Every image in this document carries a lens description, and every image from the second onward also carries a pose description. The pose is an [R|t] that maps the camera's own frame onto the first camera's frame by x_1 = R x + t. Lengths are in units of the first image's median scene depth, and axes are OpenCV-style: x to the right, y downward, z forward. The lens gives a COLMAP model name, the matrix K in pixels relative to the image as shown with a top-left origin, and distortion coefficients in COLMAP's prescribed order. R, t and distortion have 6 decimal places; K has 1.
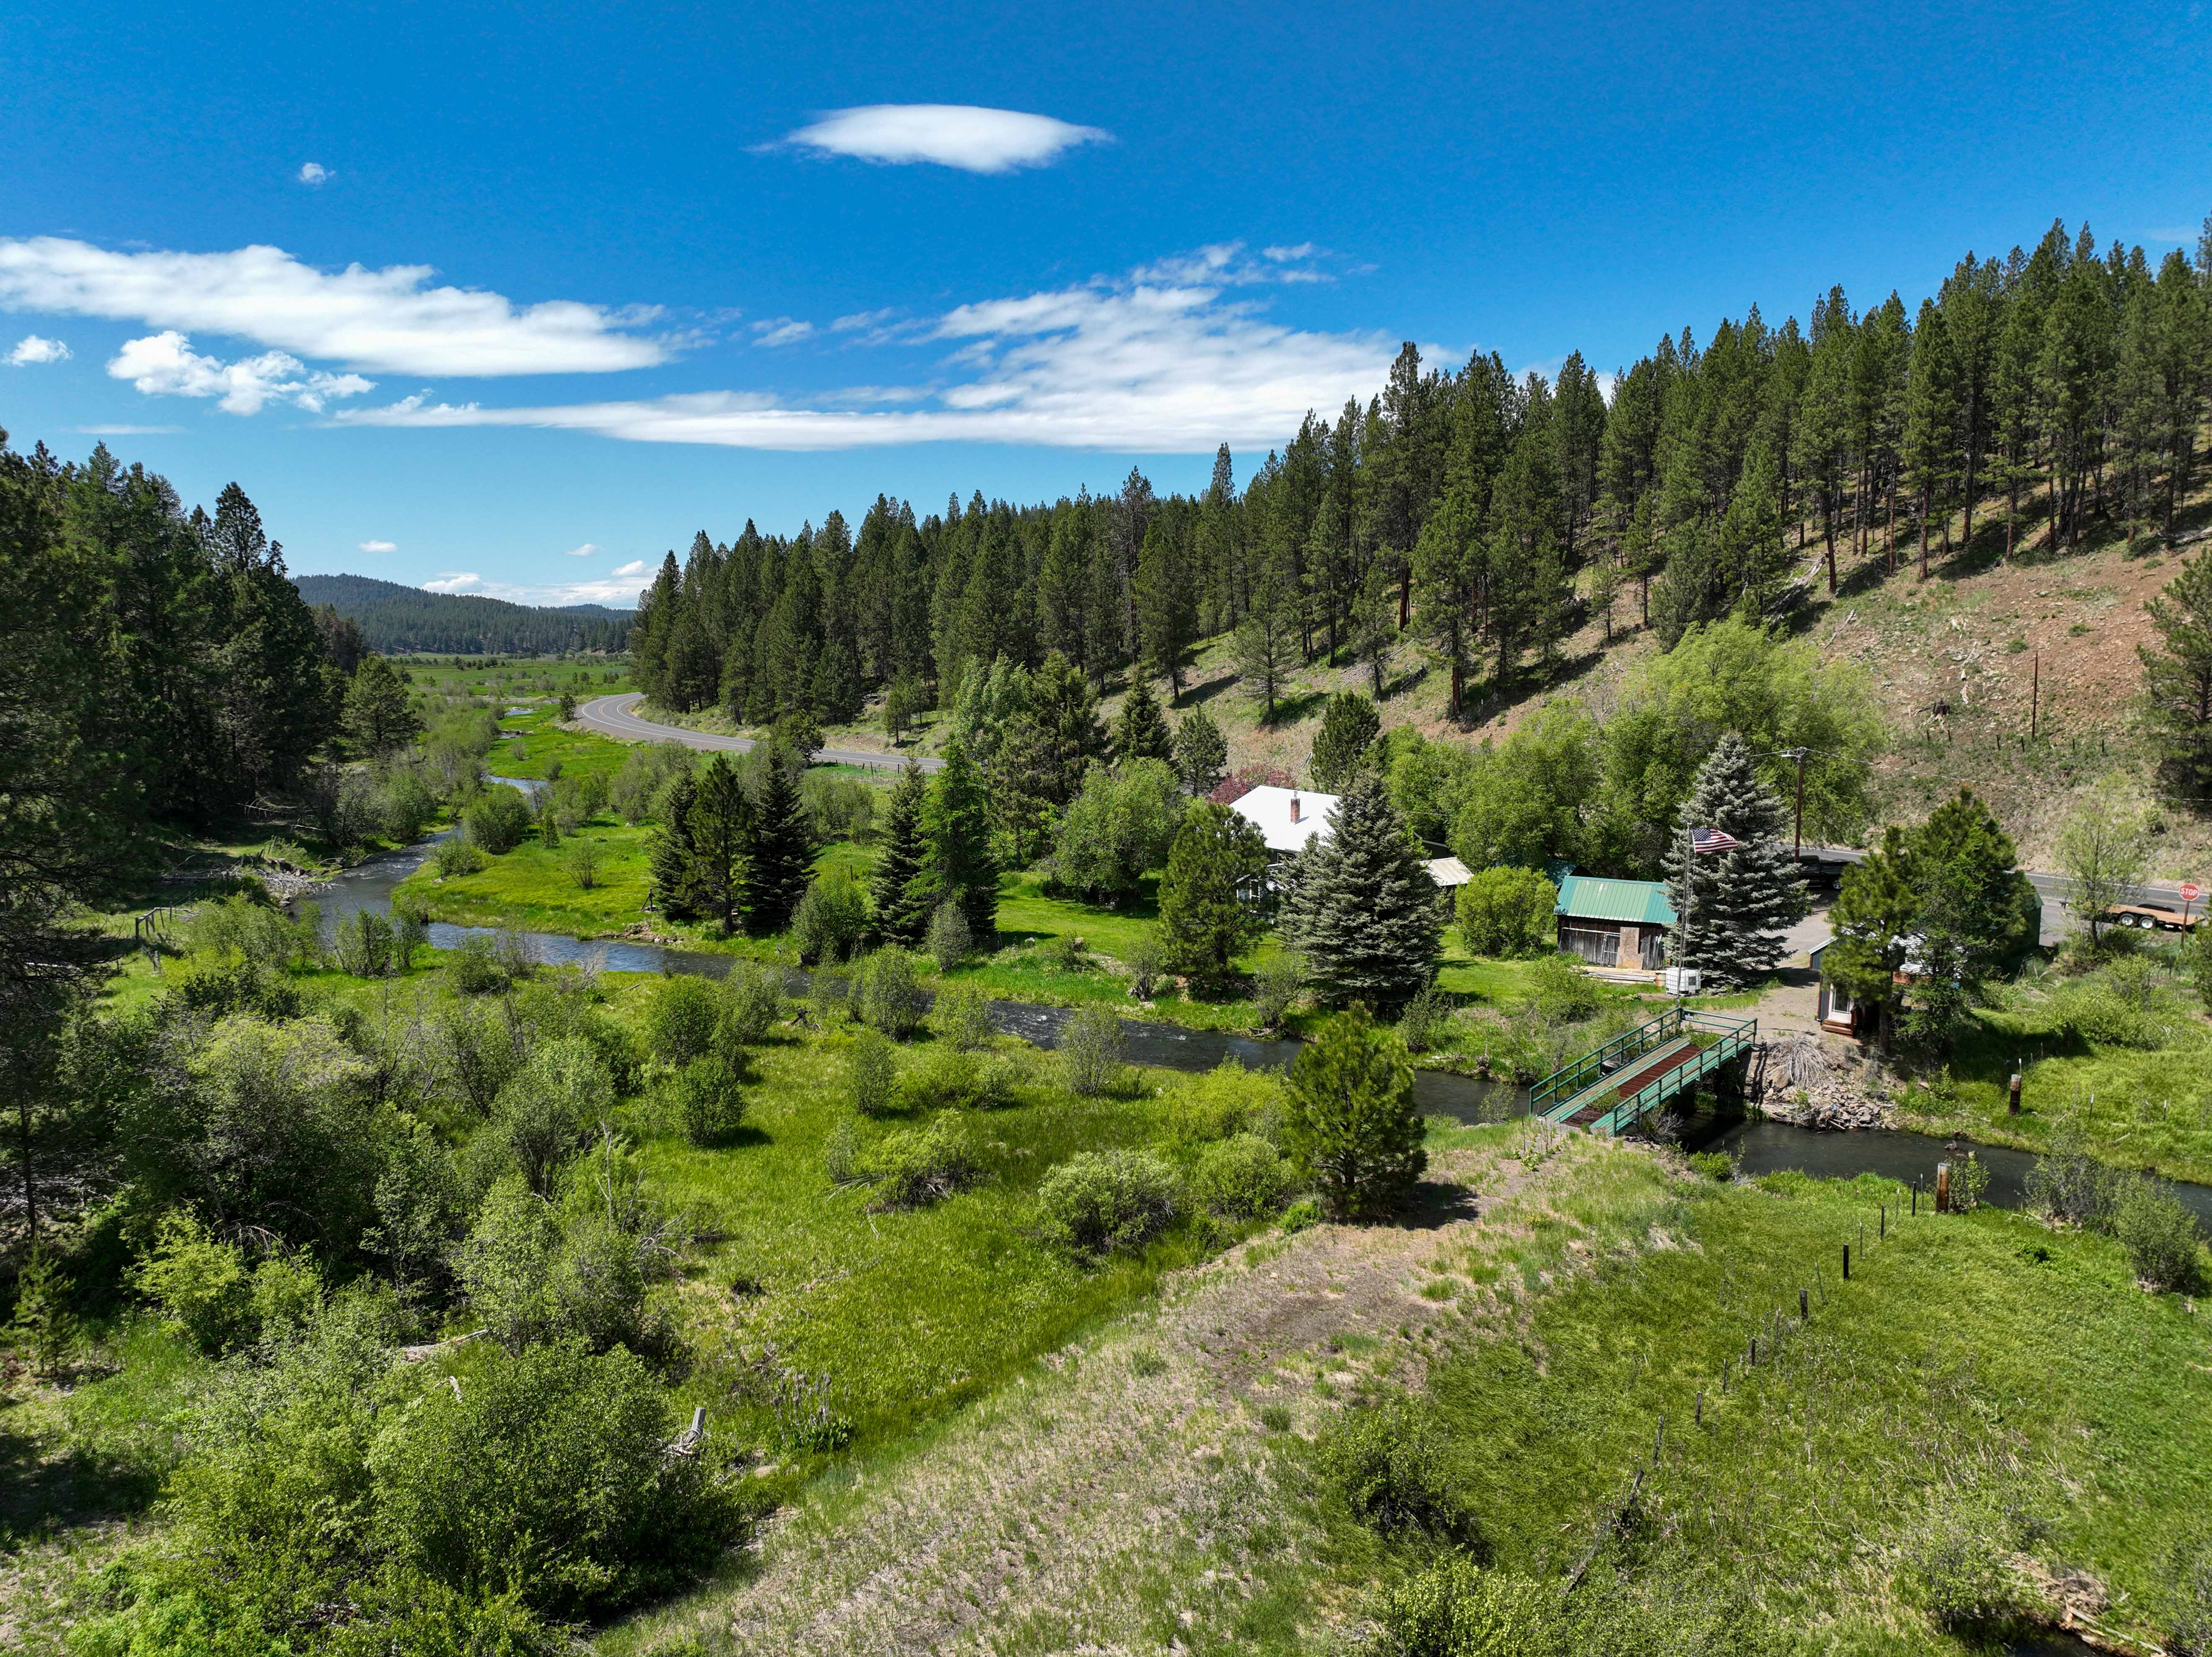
lens RADIAL K [[1555.6, 0, 1124.4], [0, 1555.6, 833.1], [0, 0, 1]] dist [-0.003806, 0.021312]
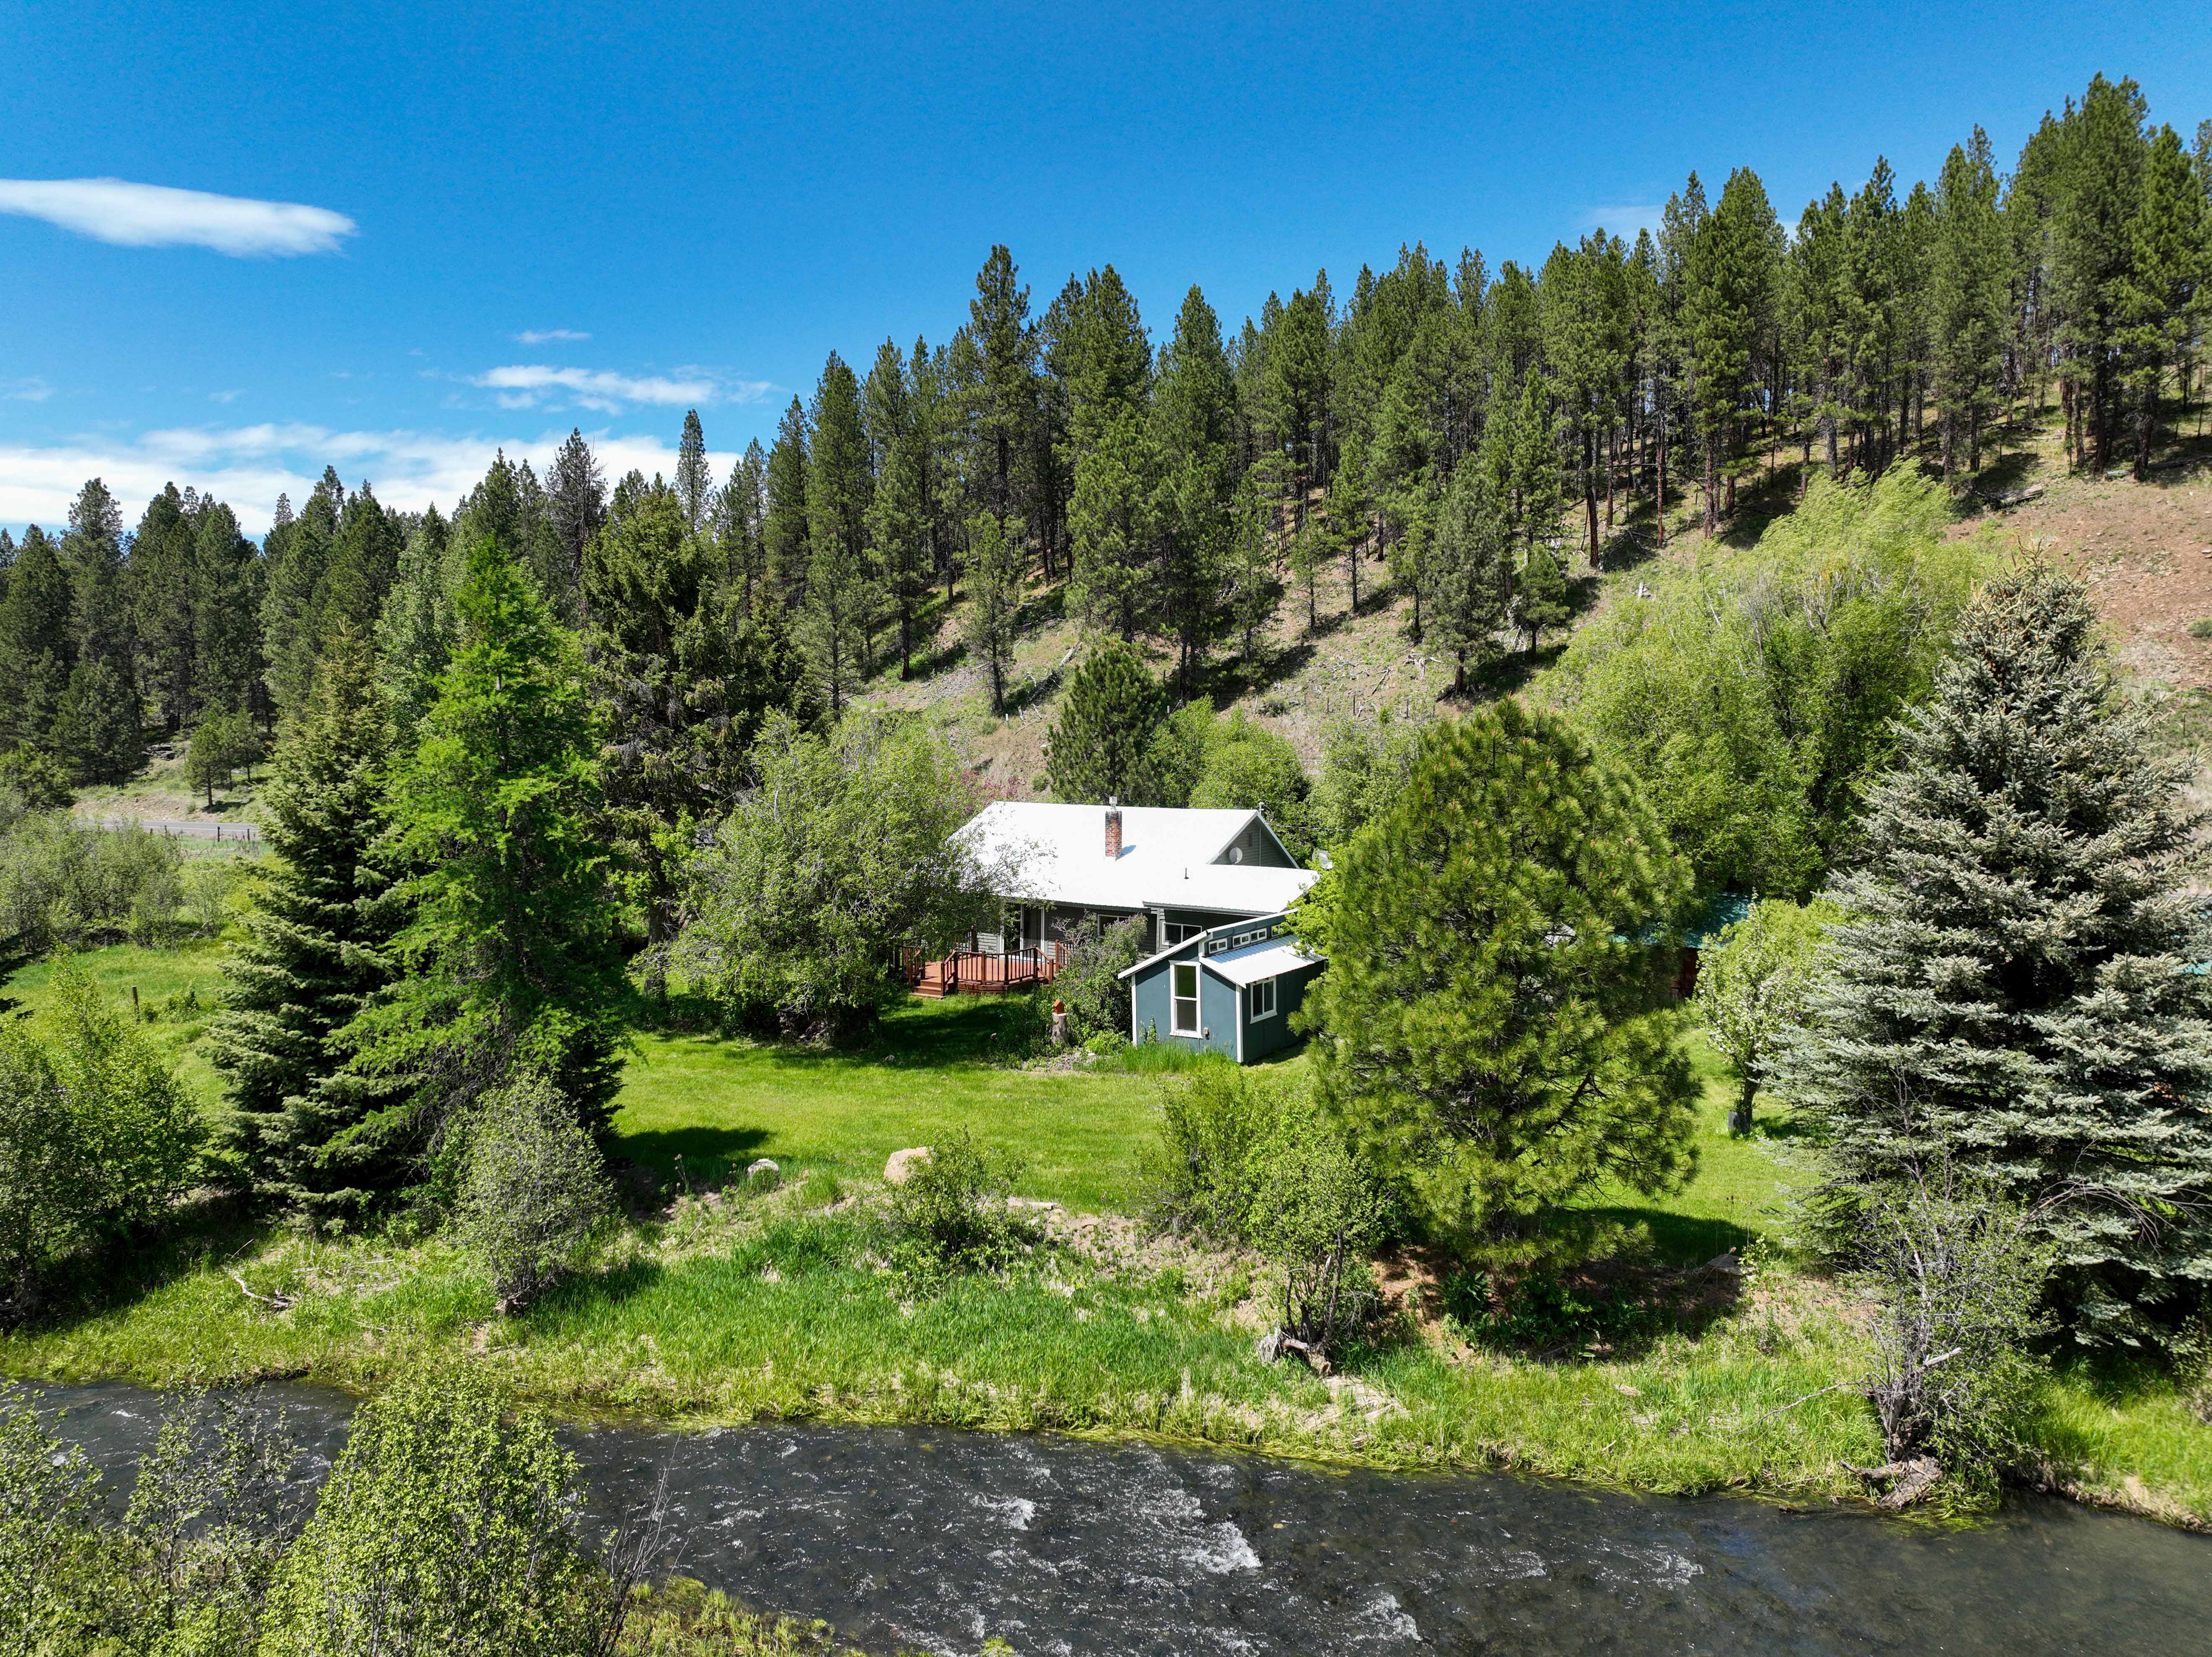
lens RADIAL K [[1555.6, 0, 1124.4], [0, 1555.6, 833.1], [0, 0, 1]] dist [-0.003806, 0.021312]
pose [[0.921964, -0.021853, 0.386659, -0.113929], [0.046918, 0.997356, -0.055504, 0.018661], [-0.384424, 0.069314, 0.920551, 0.634890]]
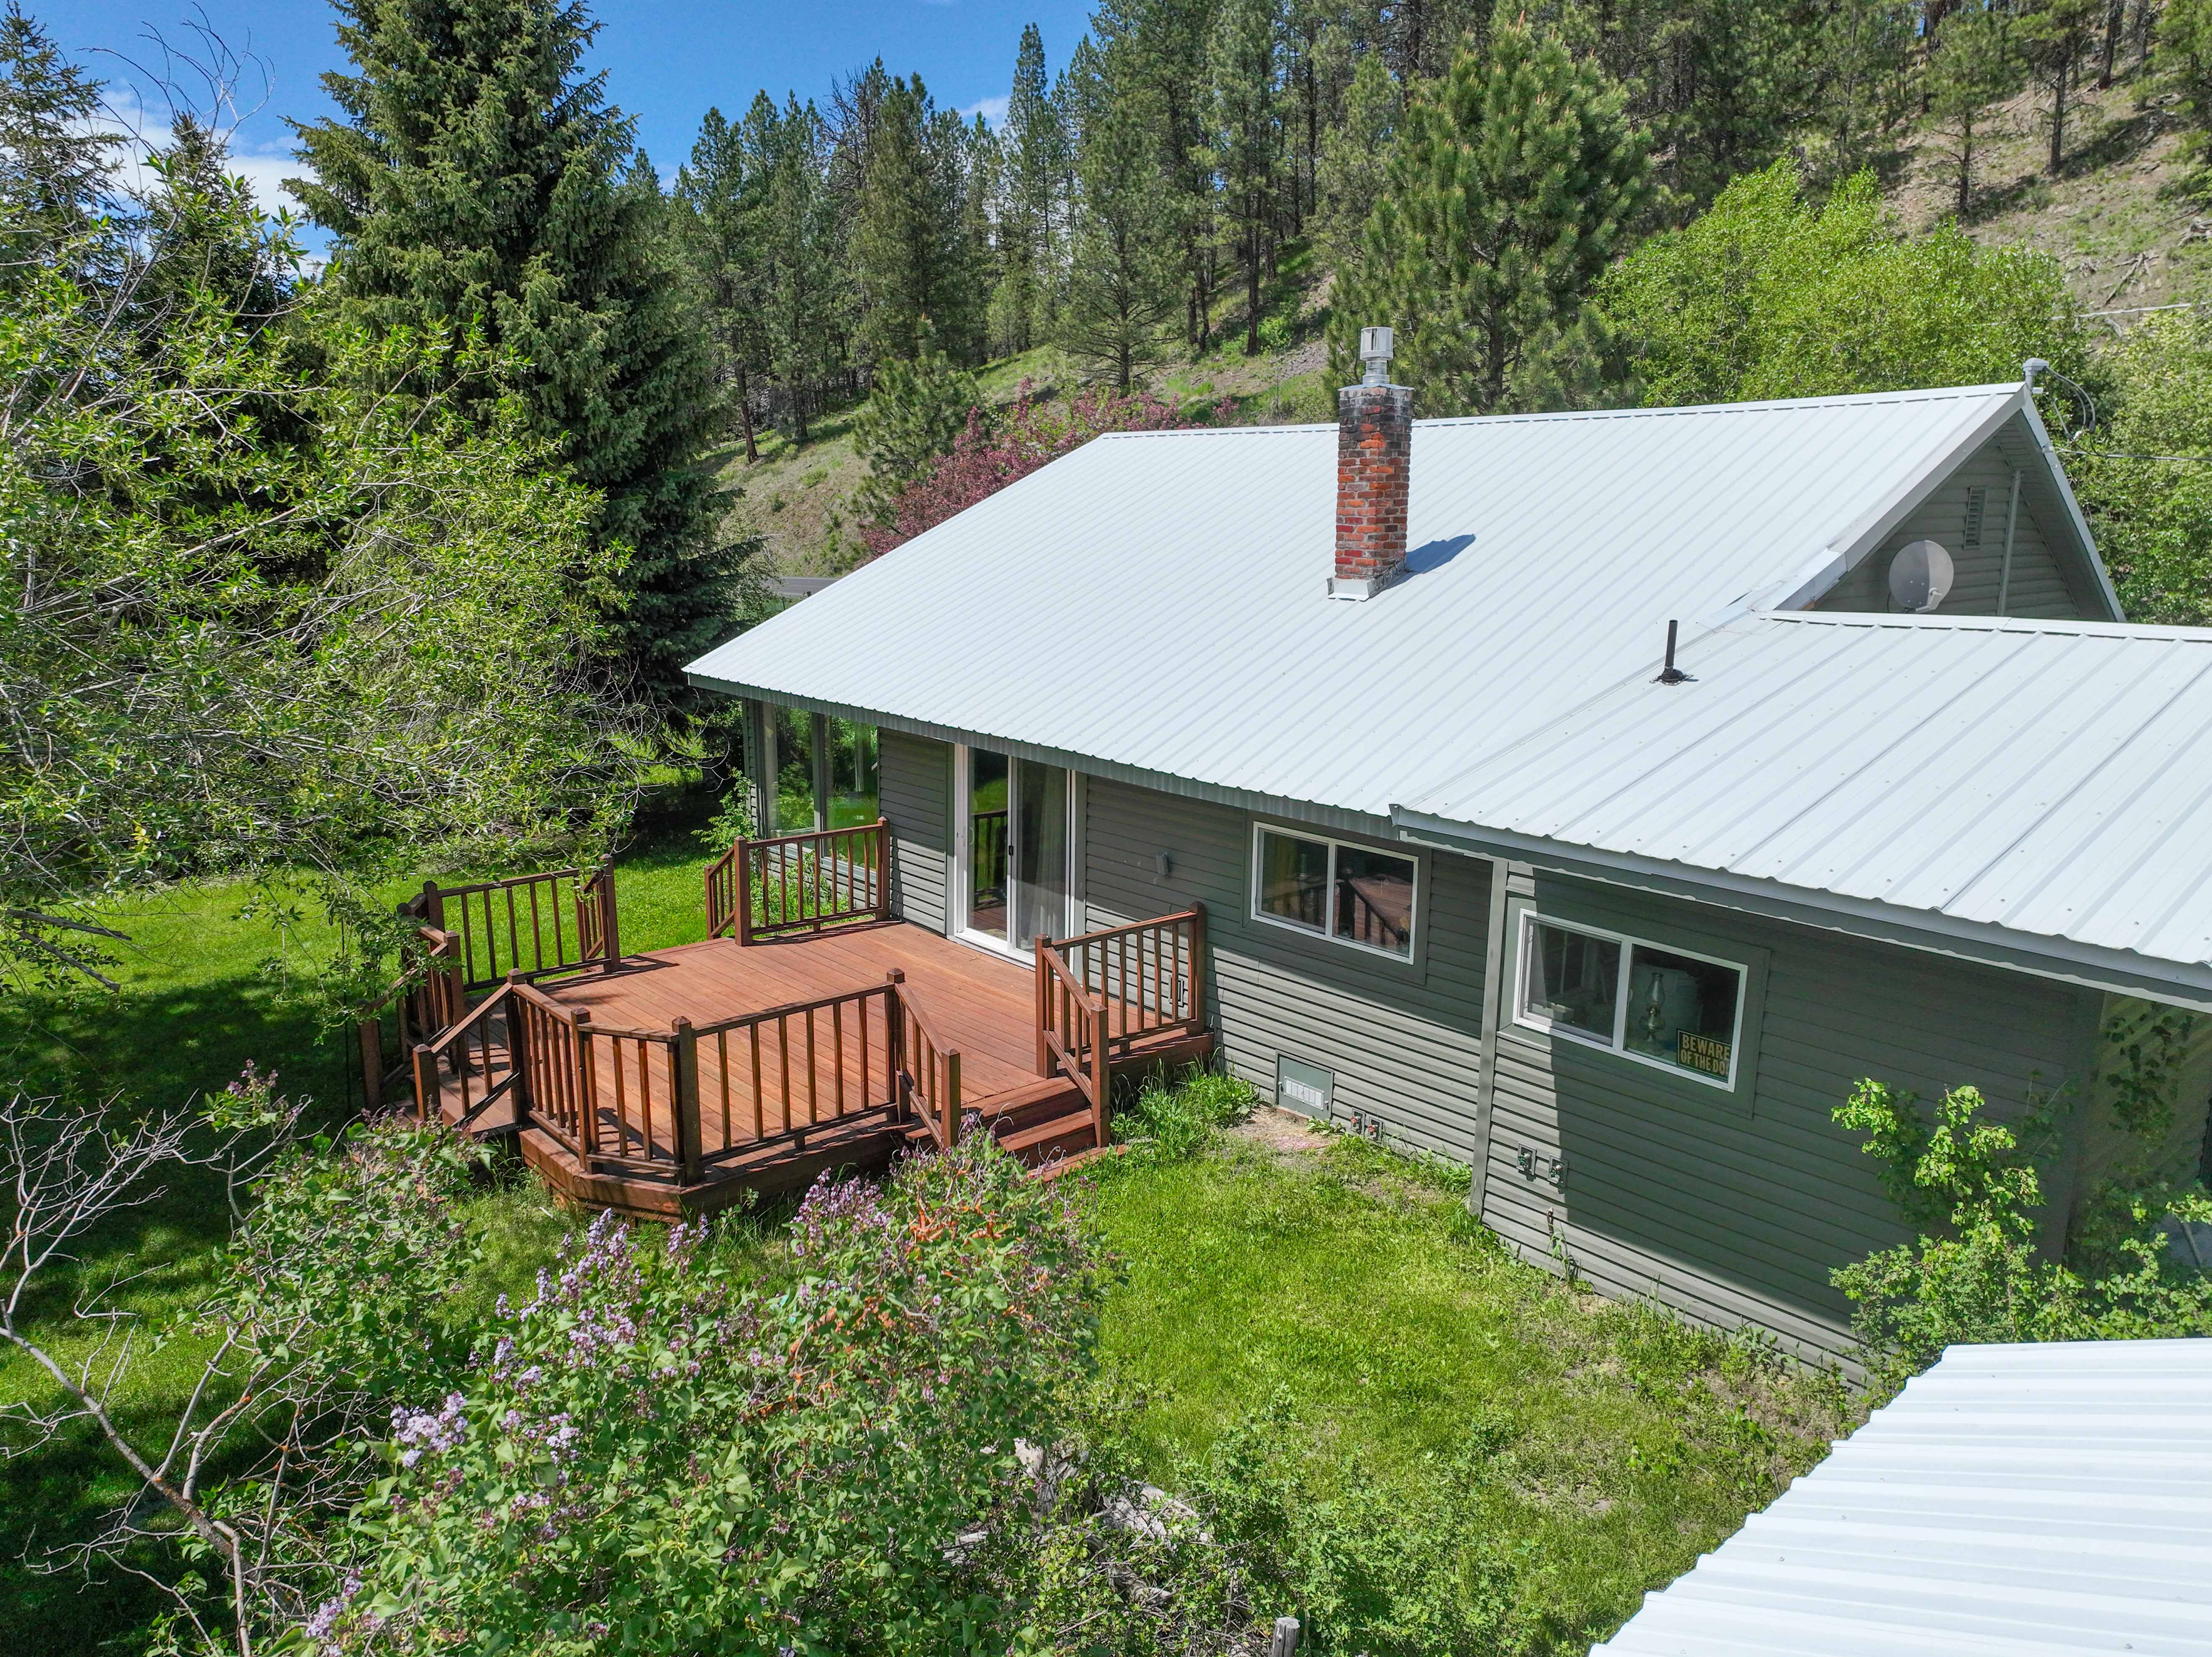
lens RADIAL K [[1555.6, 0, 1124.4], [0, 1555.6, 833.1], [0, 0, 1]] dist [-0.003806, 0.021312]
pose [[0.995794, -0.019748, 0.089464, 0.104622], [0.013078, 0.997132, 0.074543, 0.005355], [-0.090680, -0.073059, 0.993197, 1.099315]]
